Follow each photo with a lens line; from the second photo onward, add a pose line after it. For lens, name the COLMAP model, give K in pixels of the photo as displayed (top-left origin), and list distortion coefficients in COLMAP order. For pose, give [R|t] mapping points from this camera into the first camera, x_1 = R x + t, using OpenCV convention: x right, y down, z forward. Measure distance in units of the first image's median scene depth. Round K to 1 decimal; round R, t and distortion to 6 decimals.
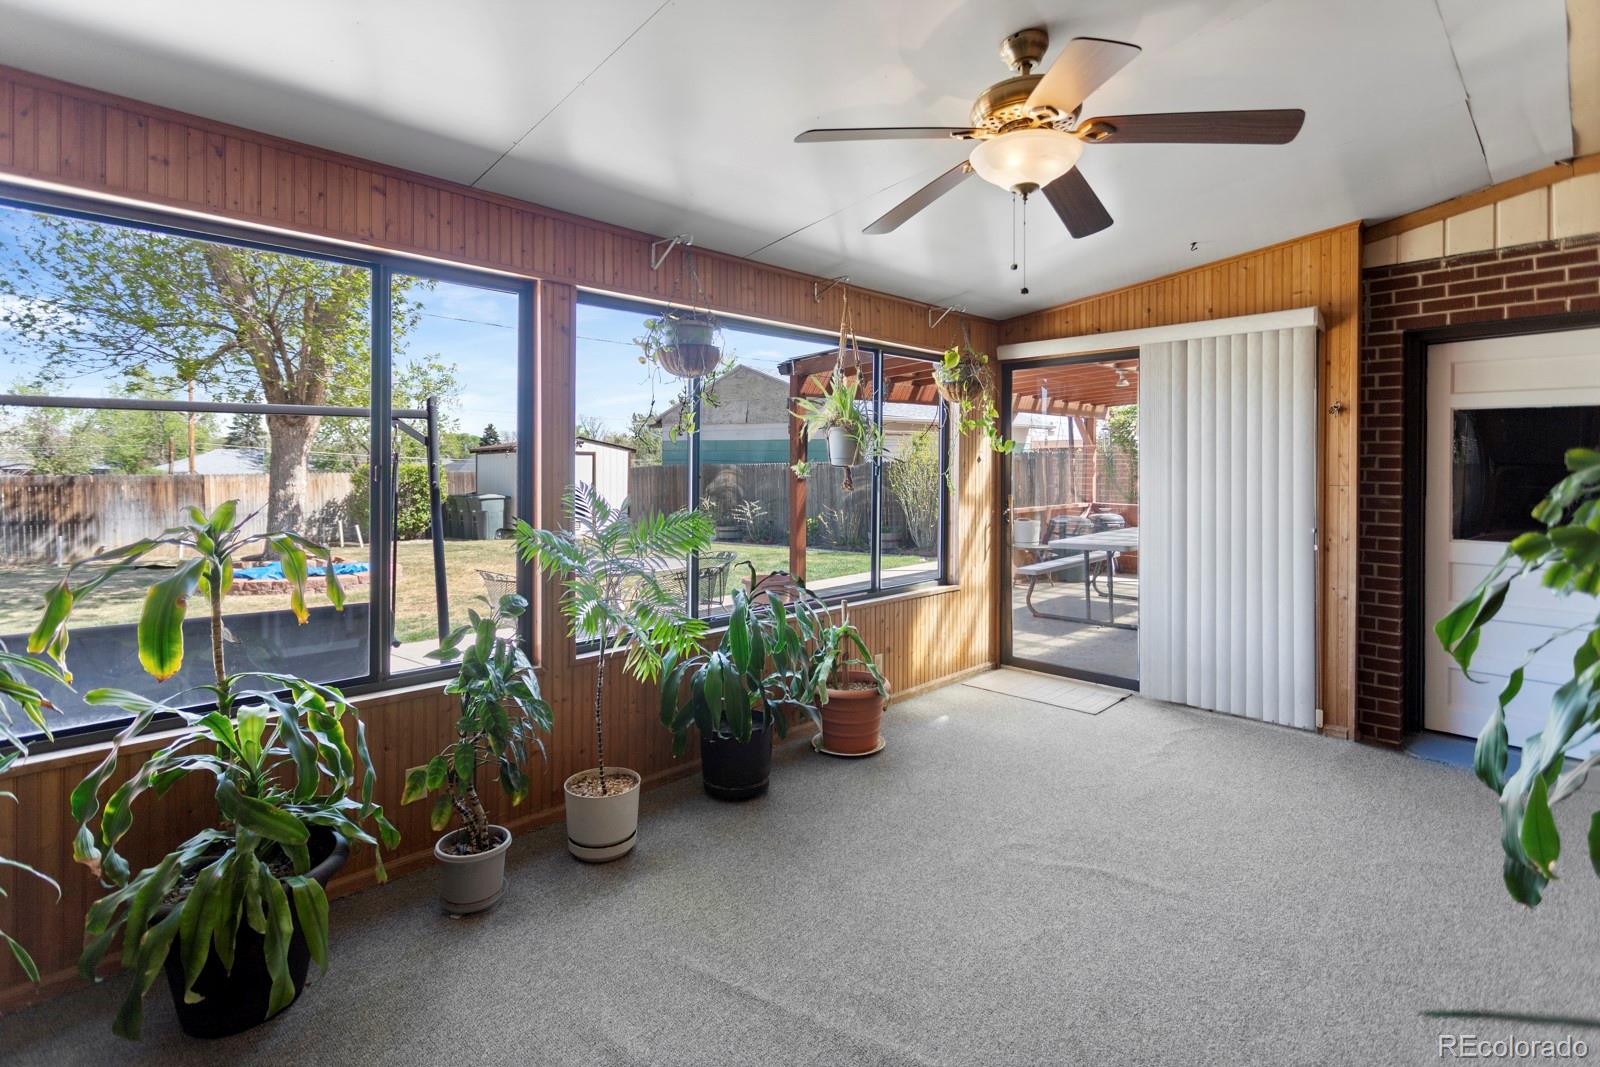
lens RADIAL K [[772.4, 0, 803.0], [0, 772.4, 464.4], [0, 0, 1]] dist [-0.001797, 0.000166]
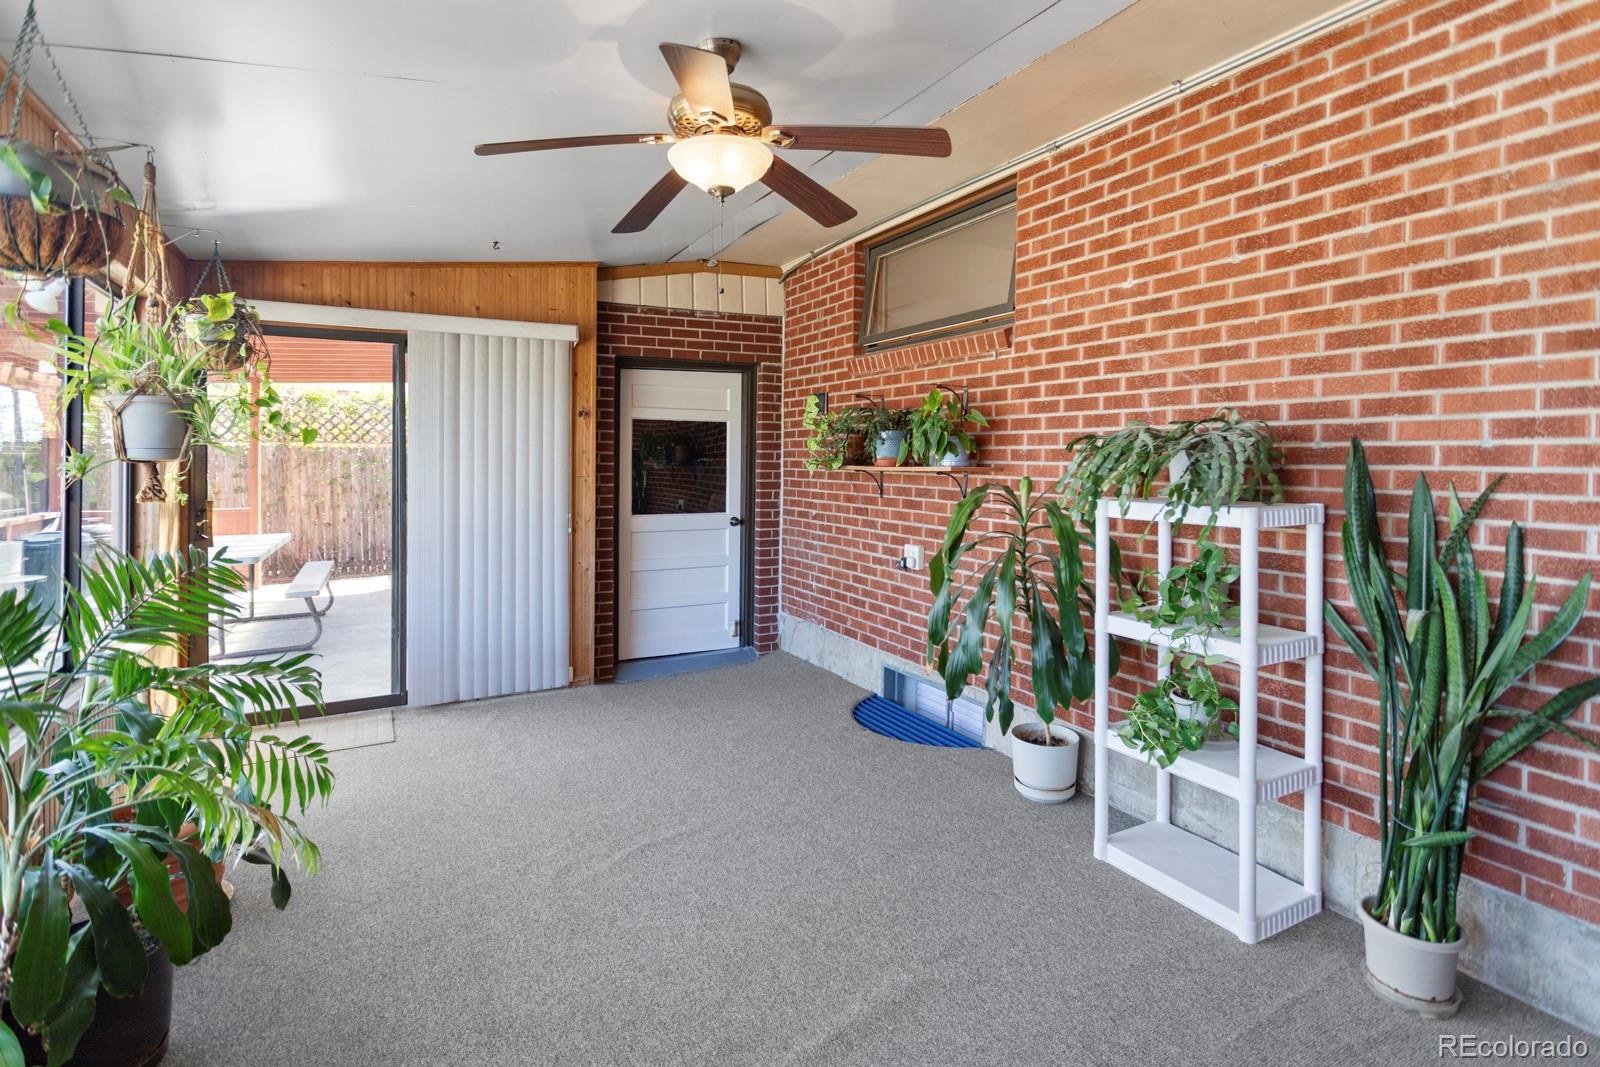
lens RADIAL K [[777.3, 0, 801.9], [0, 777.3, 466.9], [0, 0, 1]] dist [-0.000384, 0.000718]
pose [[0.284789, -0.008570, 0.958552, -0.376940], [-0.001292, 0.999956, 0.009324, 0.000015], [-0.958589, -0.003894, 0.284765, 0.329755]]
